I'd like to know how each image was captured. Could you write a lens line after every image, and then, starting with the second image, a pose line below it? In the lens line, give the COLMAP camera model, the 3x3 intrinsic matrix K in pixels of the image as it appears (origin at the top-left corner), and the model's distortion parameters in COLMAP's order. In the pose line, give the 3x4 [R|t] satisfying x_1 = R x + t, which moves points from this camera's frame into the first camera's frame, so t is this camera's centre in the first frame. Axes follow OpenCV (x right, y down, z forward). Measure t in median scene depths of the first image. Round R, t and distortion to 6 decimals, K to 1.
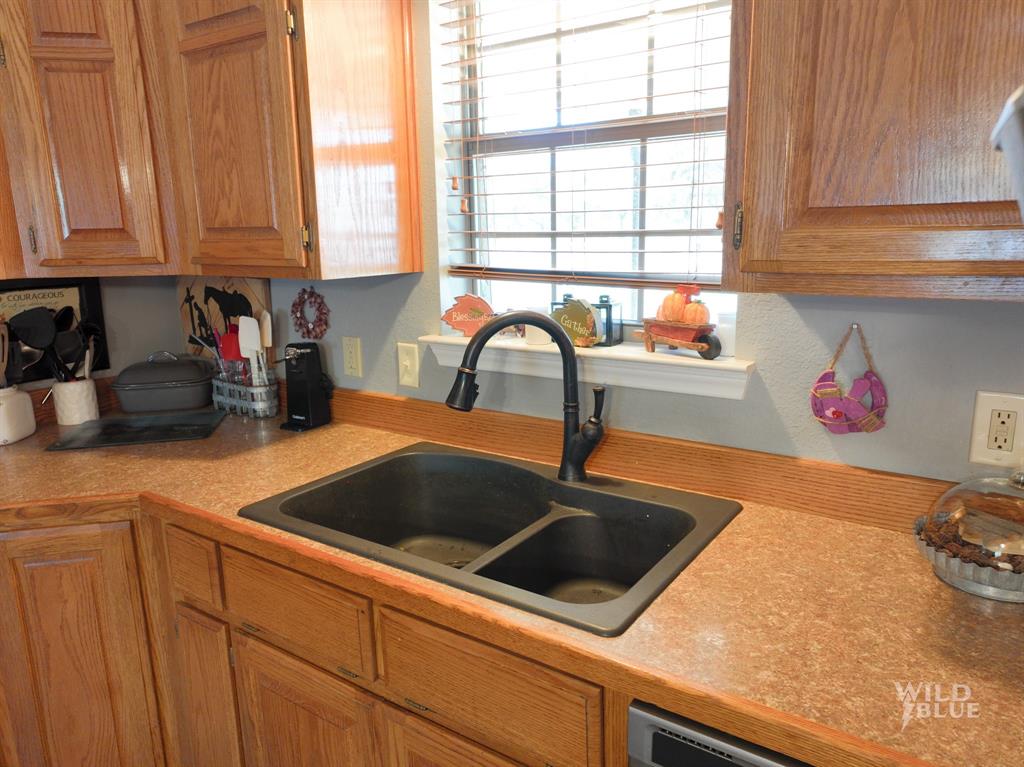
lens RADIAL K [[718.9, 0, 517.0], [0, 718.9, 380.3], [0, 0, 1]] dist [0.002629, 0.012955]
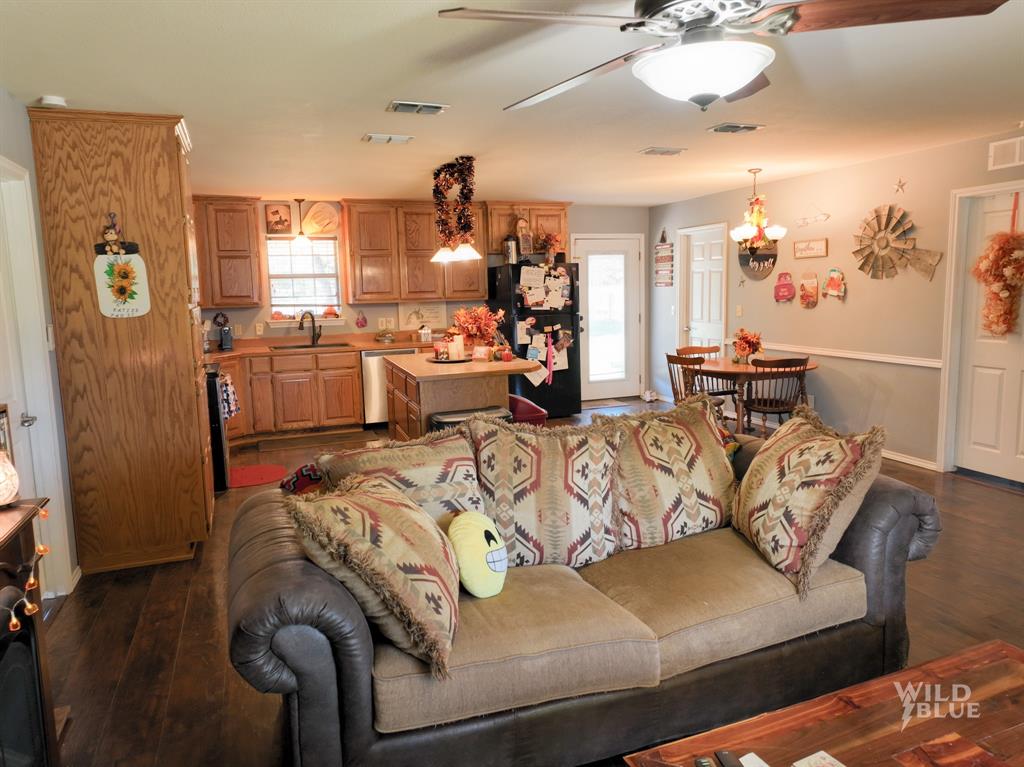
lens RADIAL K [[718.9, 0, 517.0], [0, 718.9, 380.3], [0, 0, 1]] dist [0.002629, 0.012955]
pose [[0.564923, -0.102733, 0.818723, -2.943192], [0.182540, 0.983195, -0.002583, 0.588281], [-0.804699, 0.150909, 0.574183, -2.686124]]
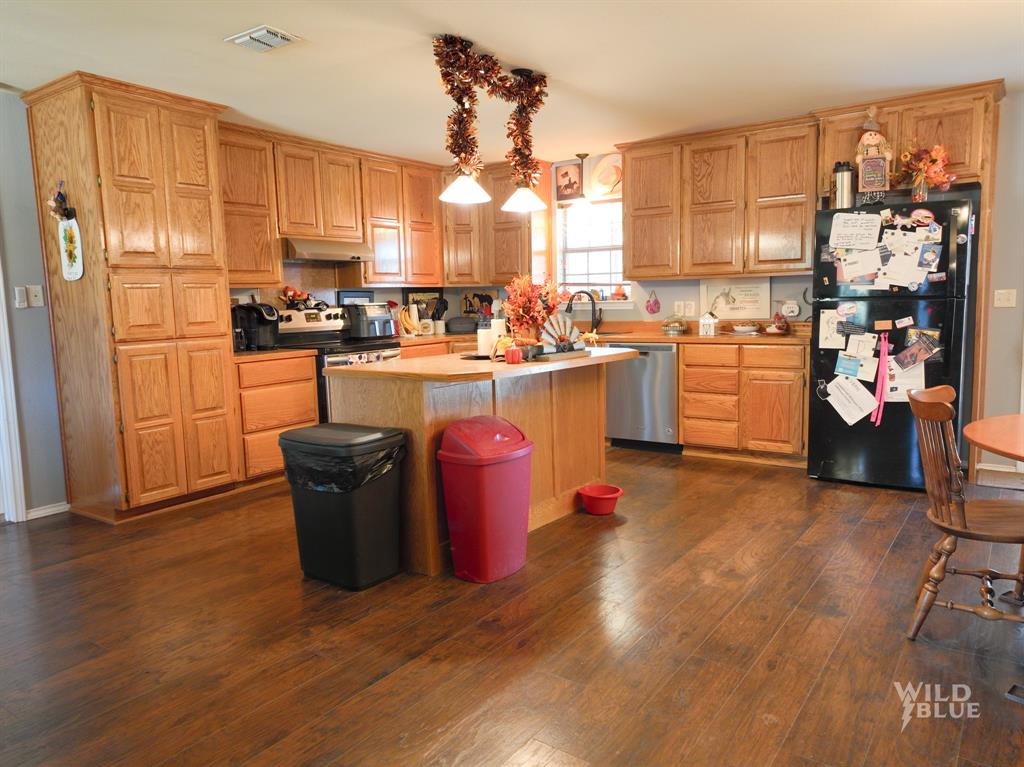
lens RADIAL K [[718.9, 0, 517.0], [0, 718.9, 380.3], [0, 0, 1]] dist [0.002629, 0.012955]
pose [[0.999982, -0.002198, -0.005661, -0.307100], [0.001657, 0.995585, -0.093854, 0.718007], [0.005842, 0.093843, 0.995570, -2.761442]]
